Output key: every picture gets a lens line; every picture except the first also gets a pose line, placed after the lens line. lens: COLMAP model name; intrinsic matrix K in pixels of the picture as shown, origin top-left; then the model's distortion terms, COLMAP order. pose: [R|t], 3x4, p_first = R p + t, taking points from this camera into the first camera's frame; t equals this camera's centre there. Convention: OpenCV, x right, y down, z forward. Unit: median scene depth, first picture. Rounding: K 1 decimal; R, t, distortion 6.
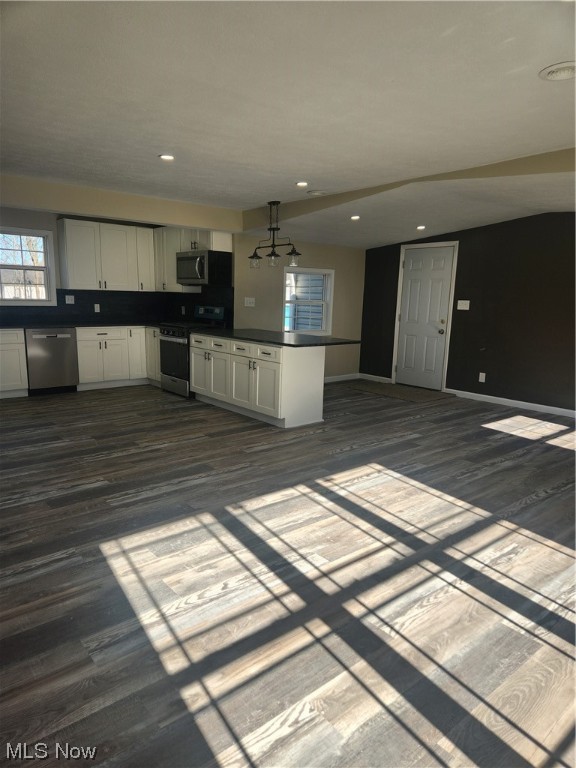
lens RADIAL K [[507.6, 0, 280.0], [0, 507.6, 390.8], [0, 0, 1]] dist [0.089998, -0.077660]
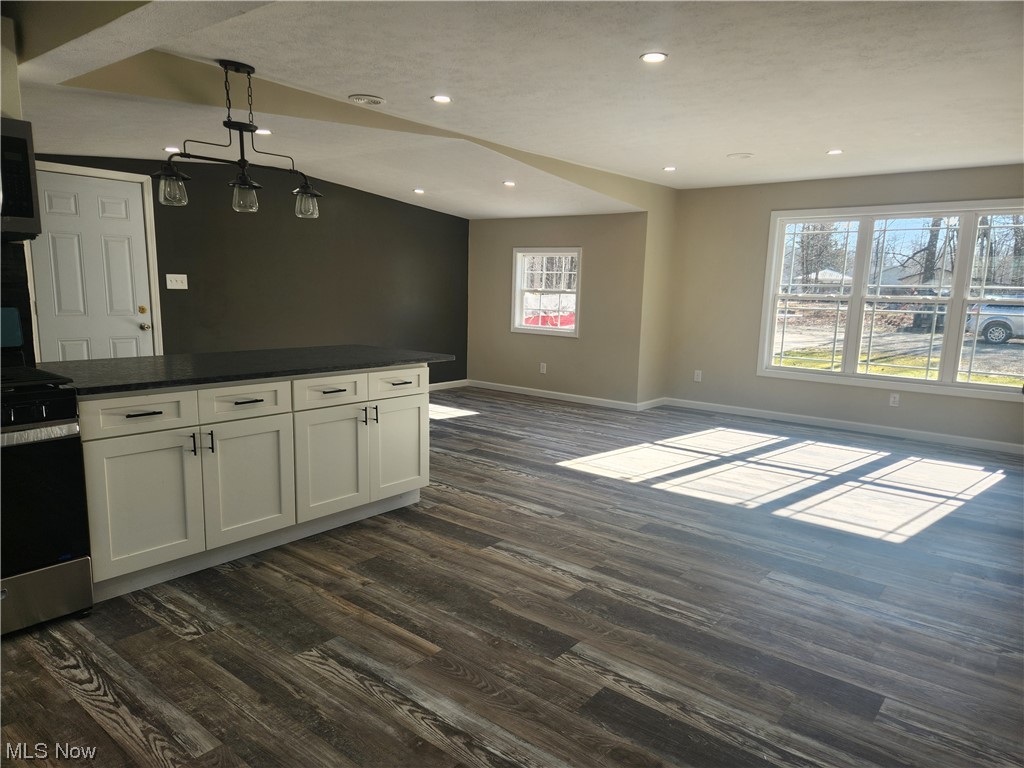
lens RADIAL K [[683.9, 0, 529.9], [0, 683.9, 395.0], [0, 0, 1]] dist [0.095832, -0.078094]
pose [[-0.206698, -0.184161, 0.960917, -0.893056], [0.155745, 0.963410, 0.218141, -0.233531], [-0.965929, 0.194748, -0.170452, 1.157220]]
